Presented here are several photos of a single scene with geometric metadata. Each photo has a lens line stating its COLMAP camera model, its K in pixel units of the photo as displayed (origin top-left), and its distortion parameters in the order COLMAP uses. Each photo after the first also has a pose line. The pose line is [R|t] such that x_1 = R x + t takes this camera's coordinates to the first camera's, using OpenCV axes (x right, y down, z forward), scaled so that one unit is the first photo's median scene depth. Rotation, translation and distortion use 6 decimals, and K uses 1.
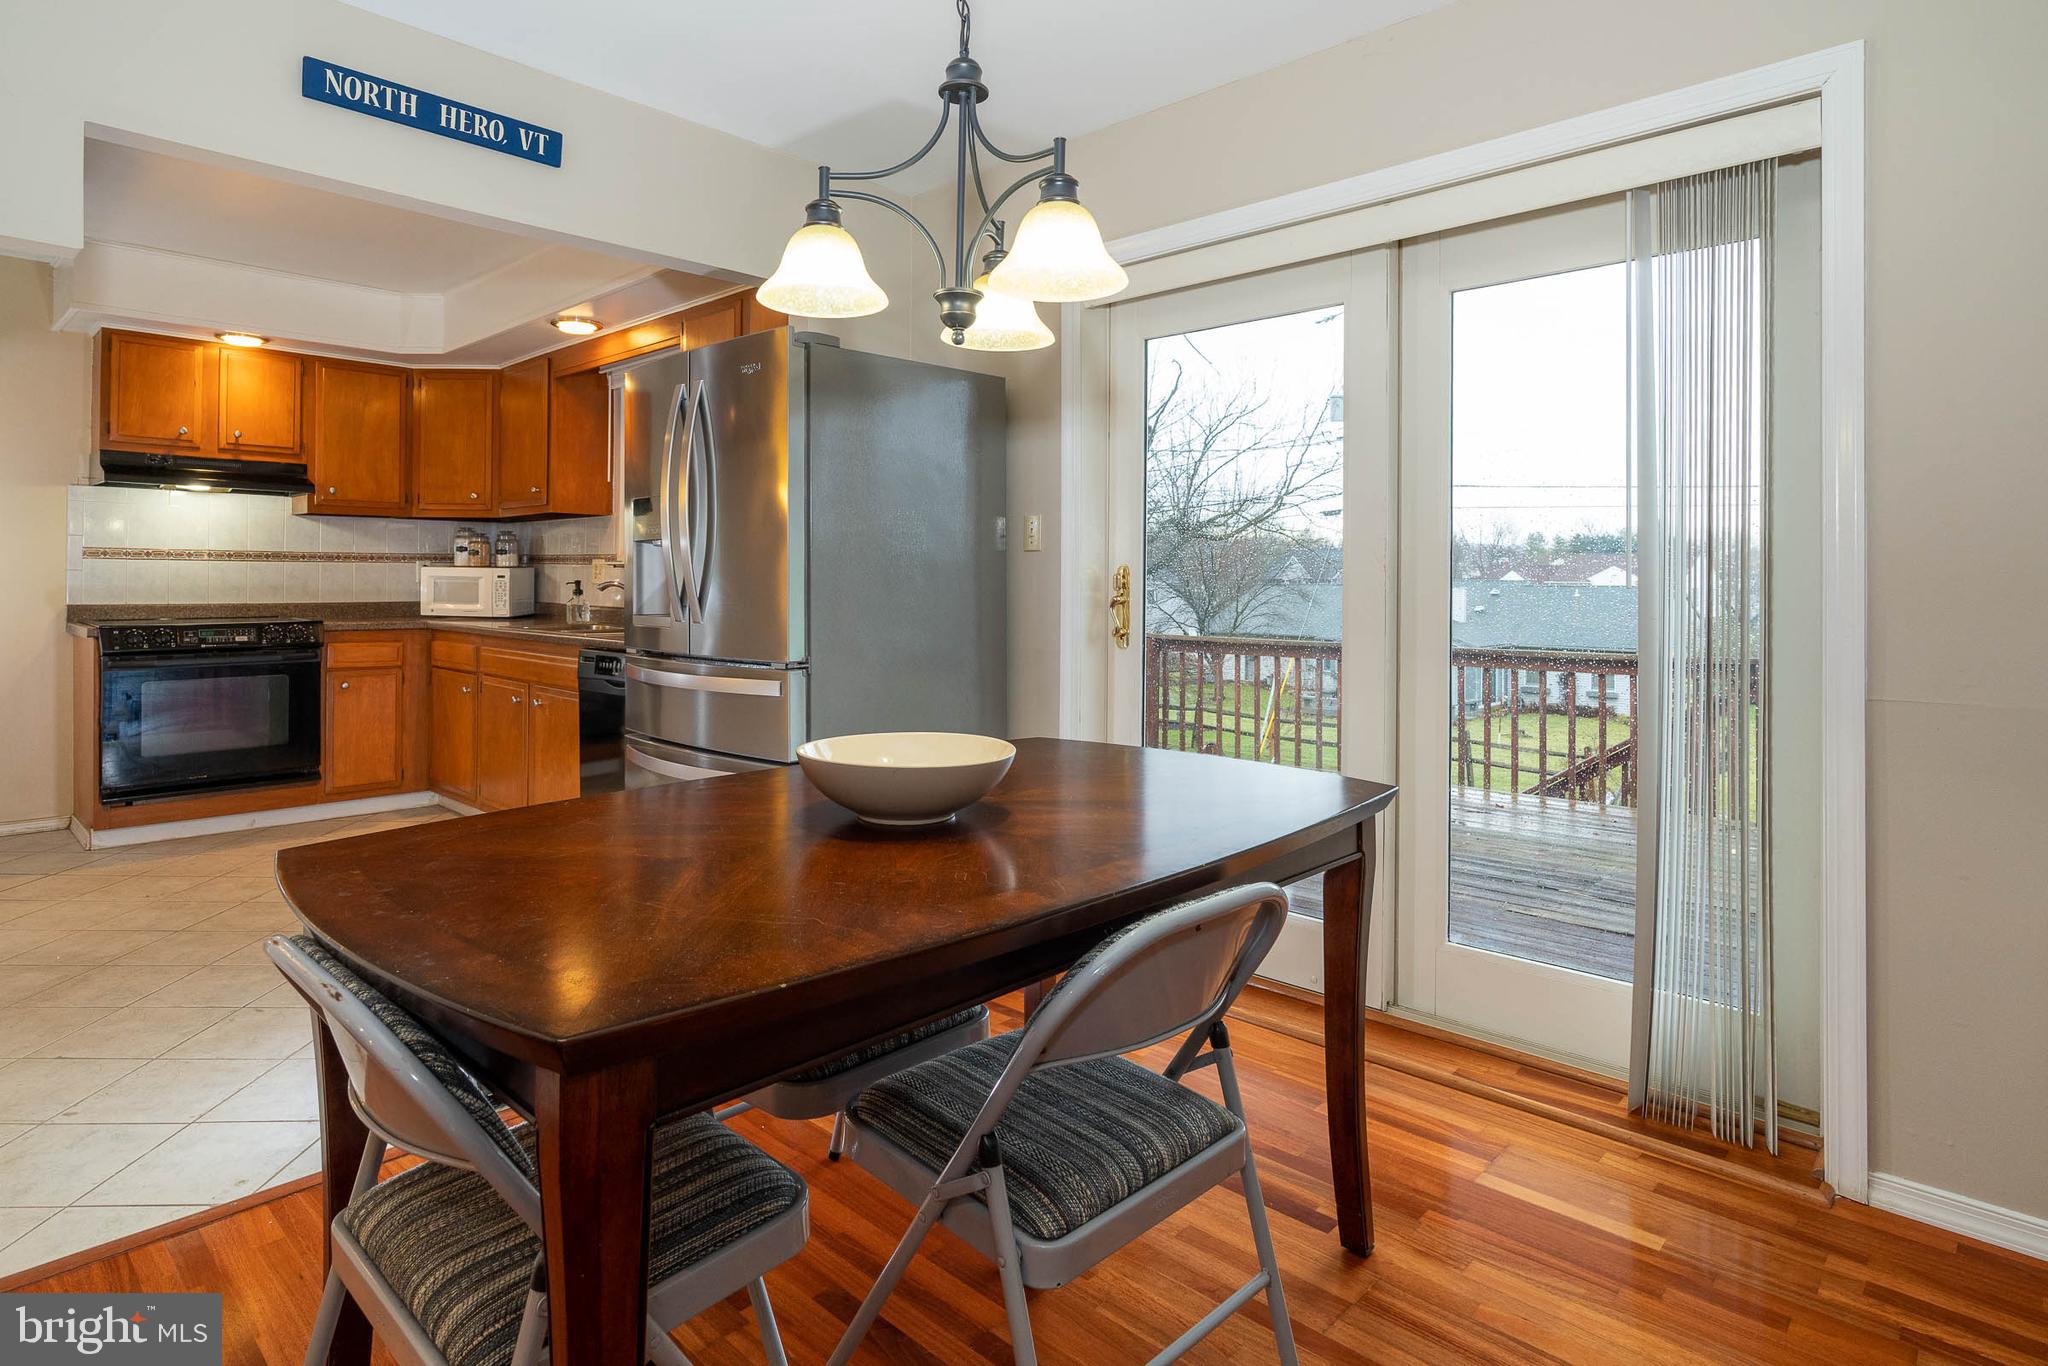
lens RADIAL K [[1095.6, 0, 1008.1], [0, 1095.6, 584.1], [0, 0, 1]] dist [-0.007610, 0.003474]
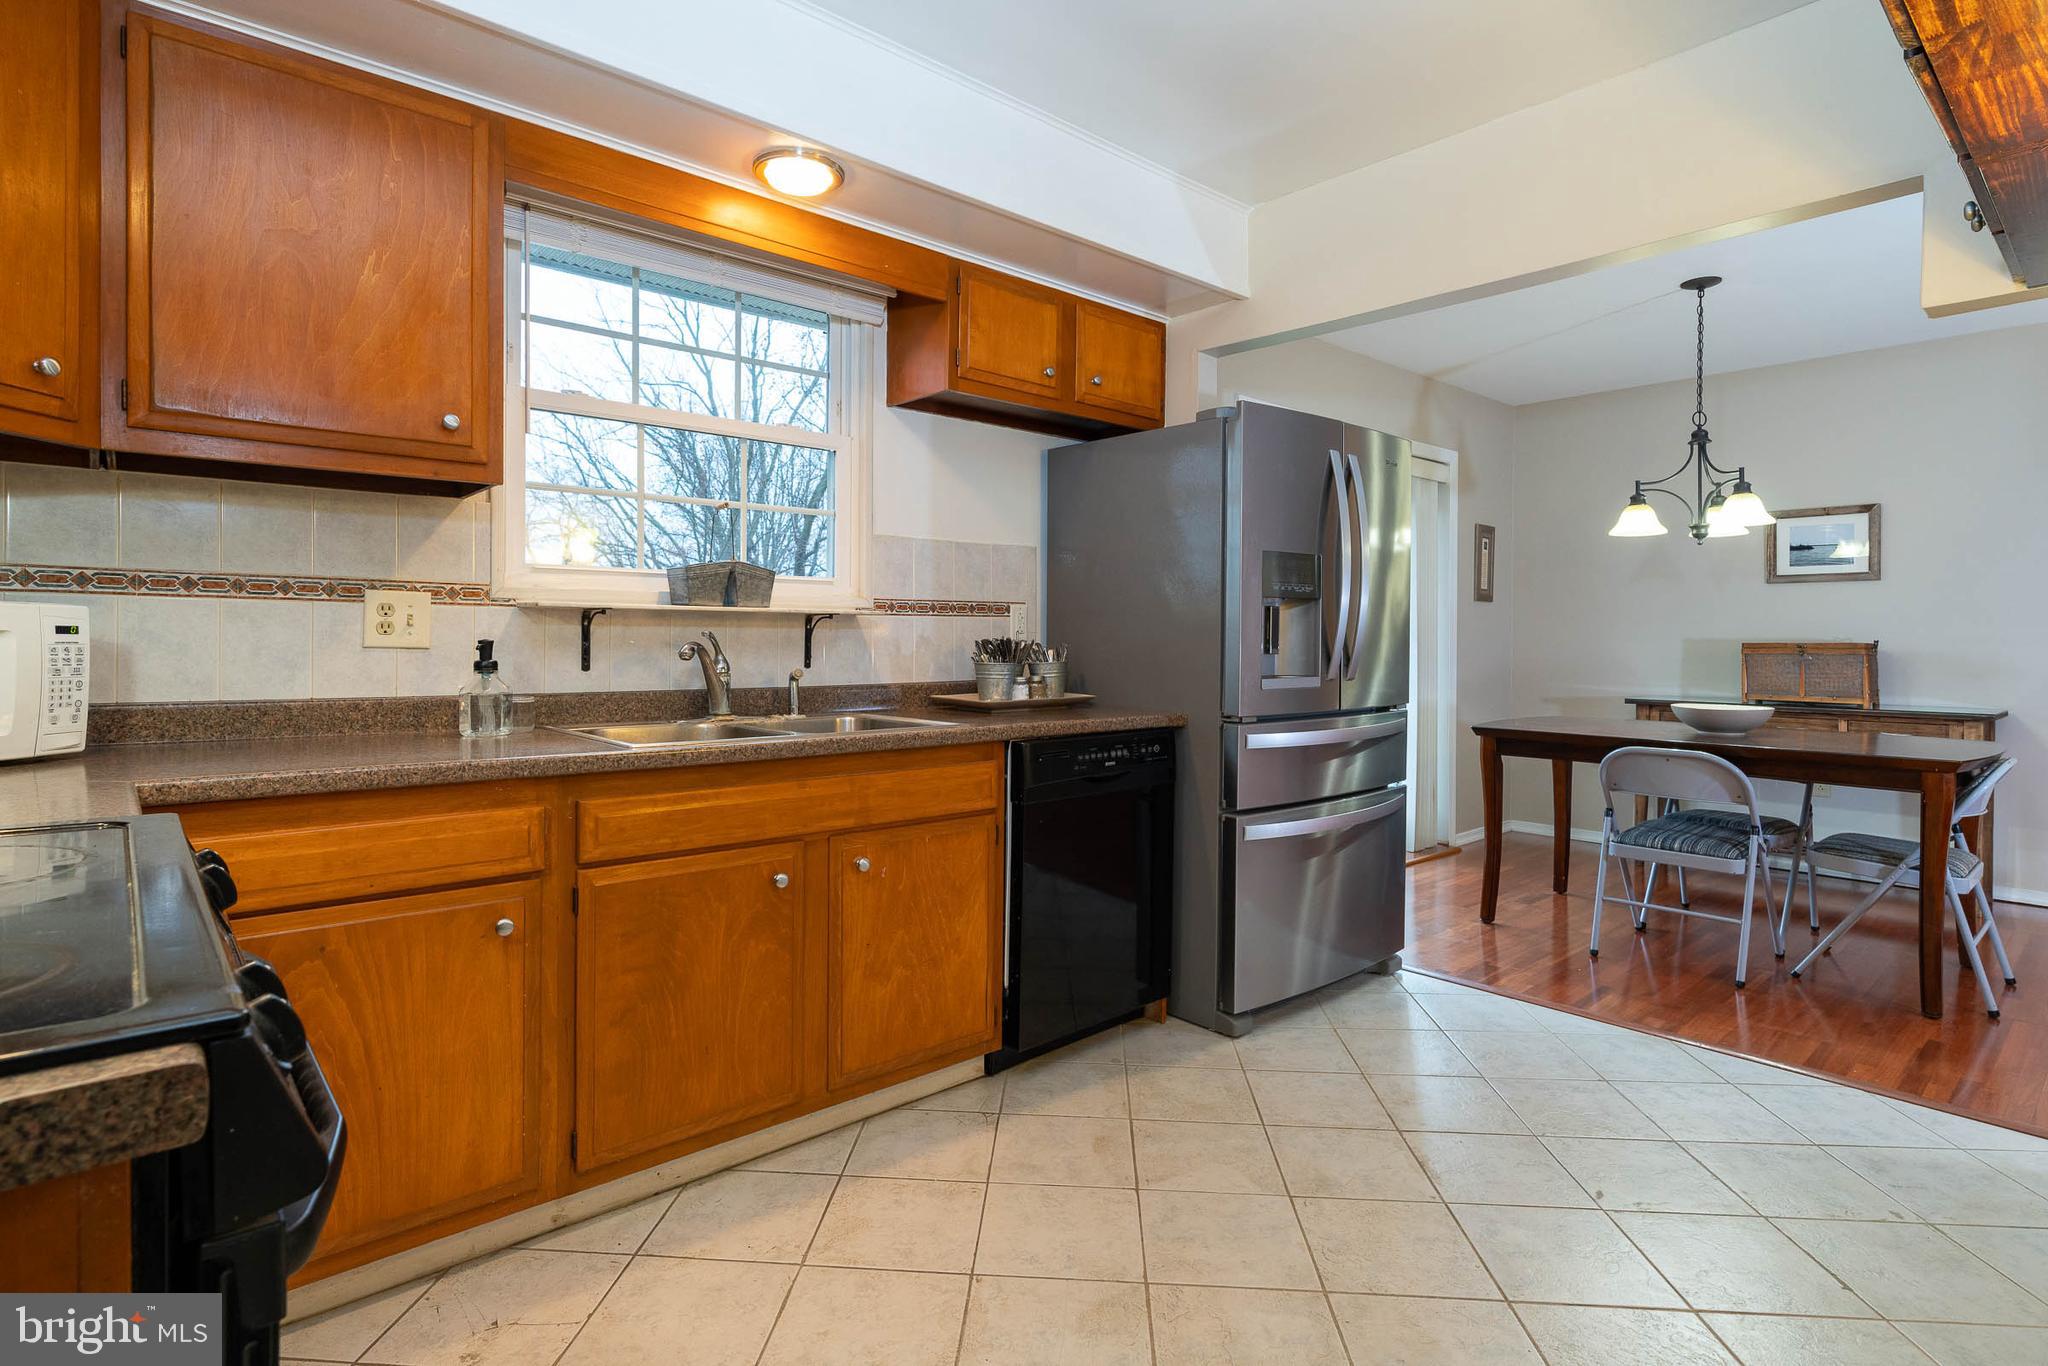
lens RADIAL K [[1054.4, 0, 973.5], [0, 1054.4, 656.7], [0, 0, 1]] dist [-0.008794, 0.005819]
pose [[0.091700, -0.024077, 0.995496, -0.896077], [-0.001413, 0.999704, 0.024309, -0.008013], [-0.995786, -0.003635, 0.091638, 0.844626]]
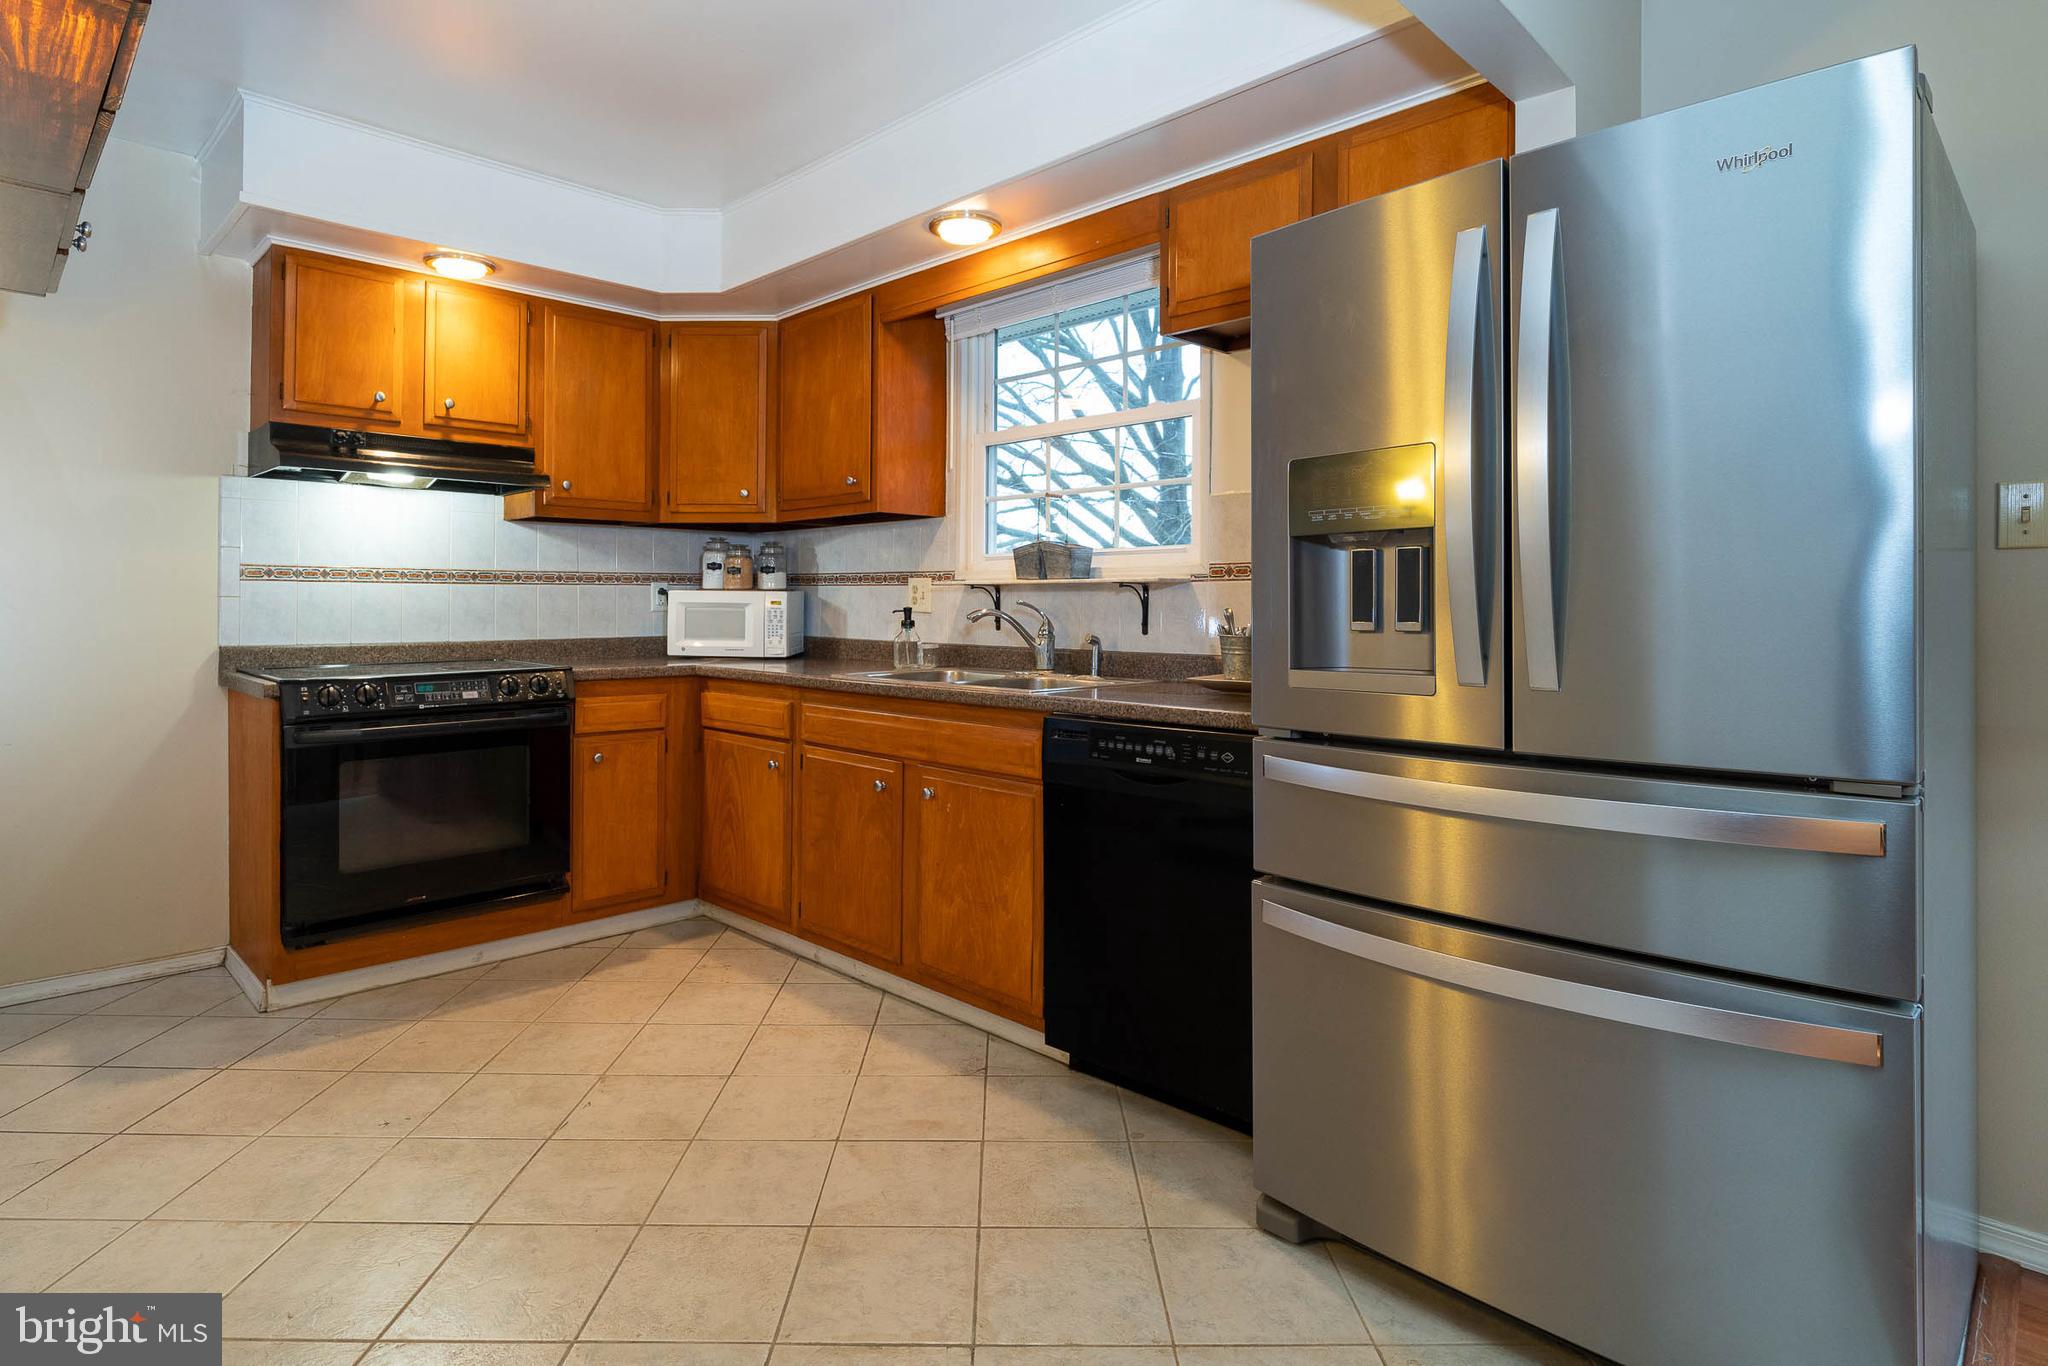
lens RADIAL K [[1054.4, 0, 985.5], [0, 1054.4, 605.5], [0, 0, 1]] dist [-0.008794, 0.005819]
pose [[0.999545, -0.006631, -0.029441, -0.346734], [0.006575, 0.999976, -0.002005, -0.002840], [0.029454, 0.001810, 0.999565, 0.336228]]
